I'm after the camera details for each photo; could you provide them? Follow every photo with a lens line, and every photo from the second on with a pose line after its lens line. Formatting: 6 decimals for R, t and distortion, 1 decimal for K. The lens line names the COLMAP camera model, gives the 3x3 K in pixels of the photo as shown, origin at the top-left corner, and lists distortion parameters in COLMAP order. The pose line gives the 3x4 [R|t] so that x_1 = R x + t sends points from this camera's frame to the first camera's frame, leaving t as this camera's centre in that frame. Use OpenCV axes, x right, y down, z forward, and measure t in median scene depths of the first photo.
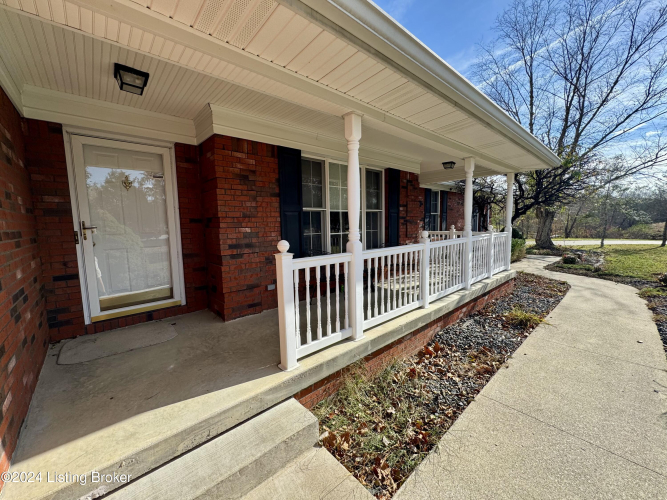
lens RADIAL K [[266.4, 0, 333.5], [0, 266.4, 250.0], [0, 0, 1]] dist [-0.000384, 0.000058]
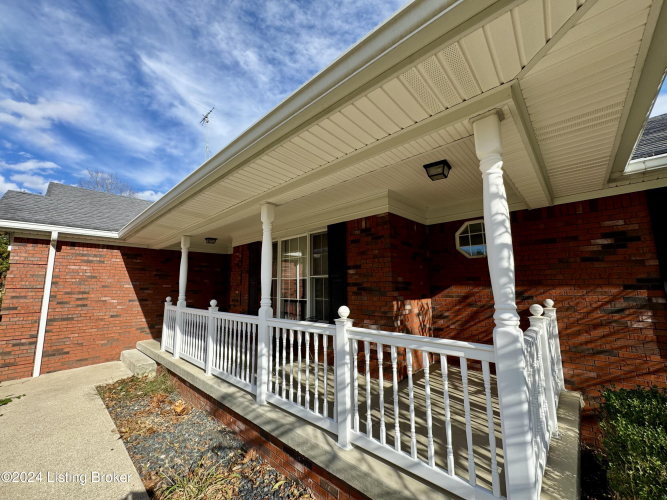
lens RADIAL K [[266.4, 0, 333.5], [0, 266.4, 250.0], [0, 0, 1]] dist [-0.000384, 0.000058]
pose [[0.098513, -0.137670, -0.985567, 1.024566], [-0.110189, 0.982785, -0.148295, -0.110392], [0.989016, 0.123208, 0.081648, 0.959526]]
